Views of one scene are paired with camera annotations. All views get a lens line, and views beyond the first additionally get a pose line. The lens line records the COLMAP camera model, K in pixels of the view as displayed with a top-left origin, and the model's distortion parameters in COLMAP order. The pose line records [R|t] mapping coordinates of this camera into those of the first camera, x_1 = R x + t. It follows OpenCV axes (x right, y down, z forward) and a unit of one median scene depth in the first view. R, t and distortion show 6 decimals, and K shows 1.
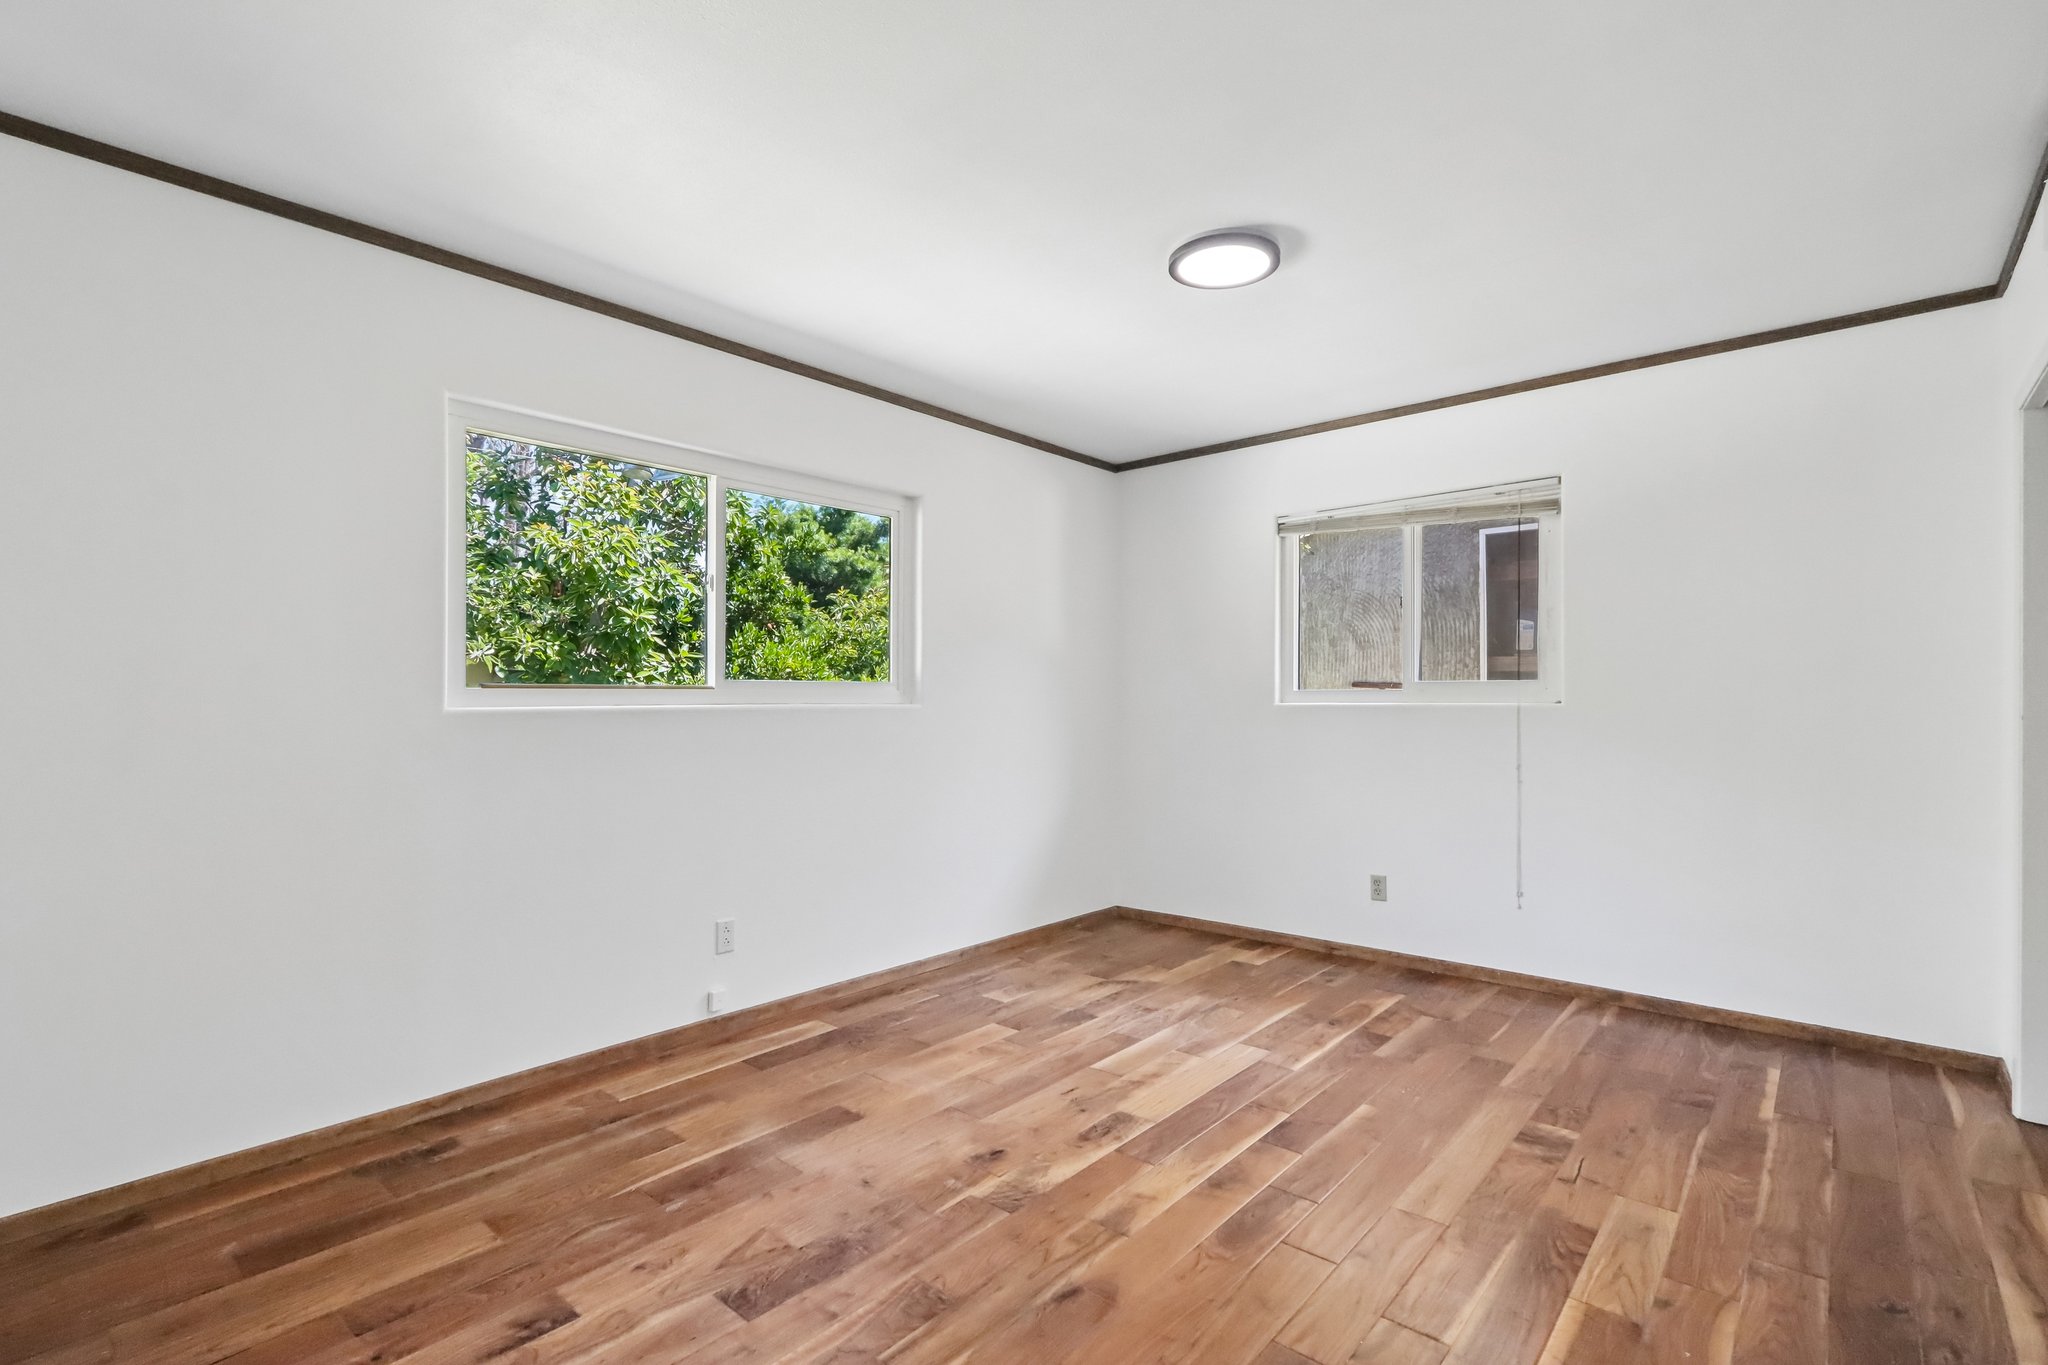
lens RADIAL K [[933.5, 0, 1020.6], [0, 933.5, 687.3], [0, 0, 1]] dist [0.027552, -0.010435]
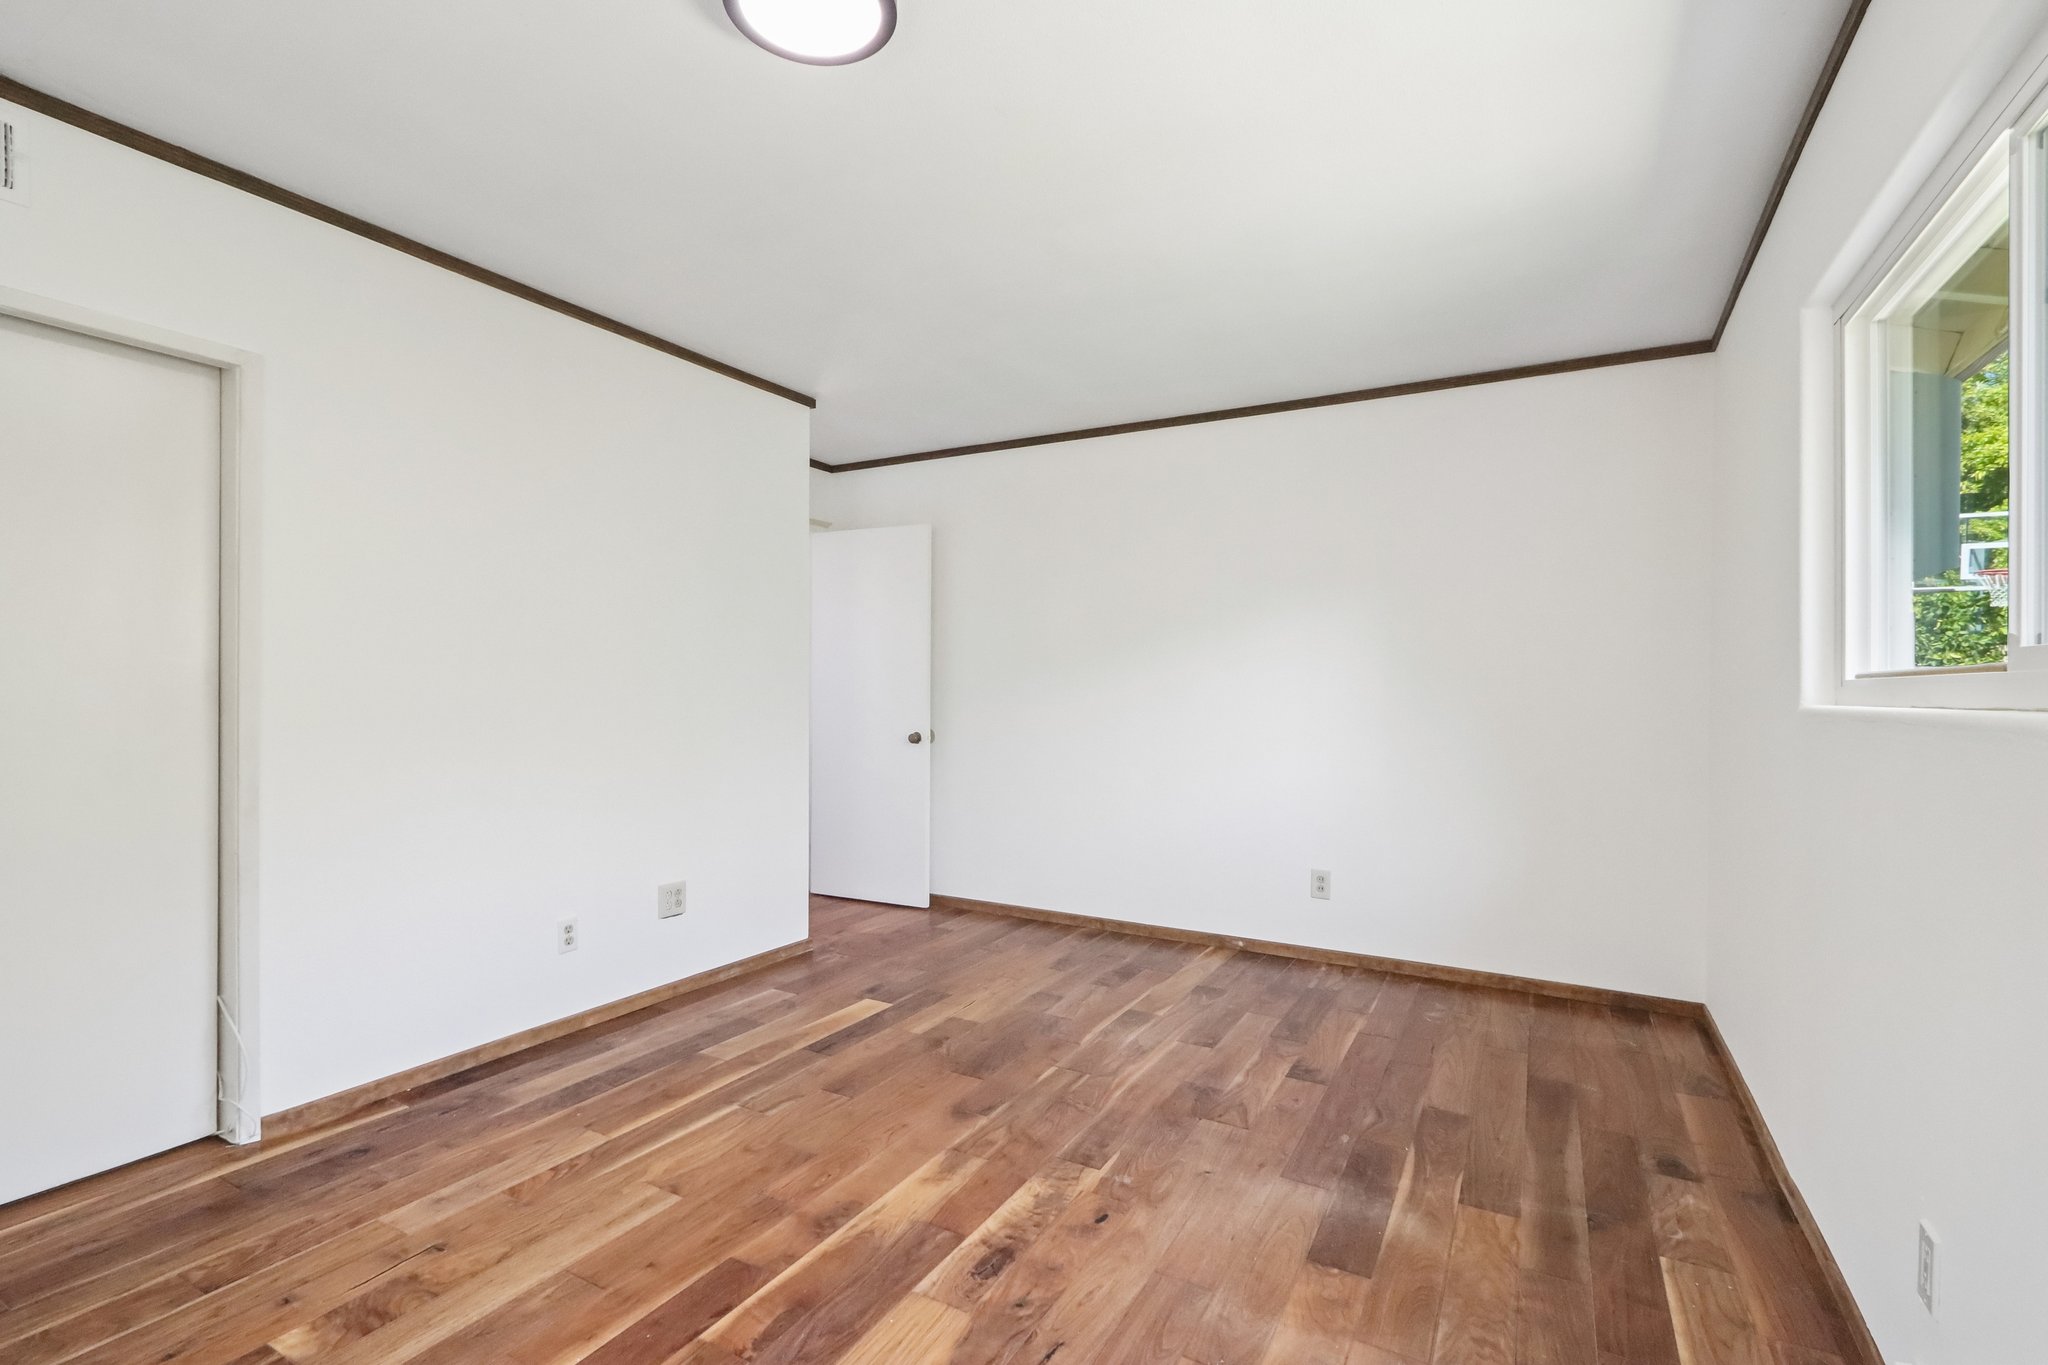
lens RADIAL K [[933.5, 0, 1020.6], [0, 933.5, 687.3], [0, 0, 1]] dist [0.027552, -0.010435]
pose [[-0.977322, -0.006934, -0.211645, 0.247224], [-0.004804, 0.999933, -0.010573, 0.021574], [0.211704, -0.009317, -0.977290, 1.949799]]
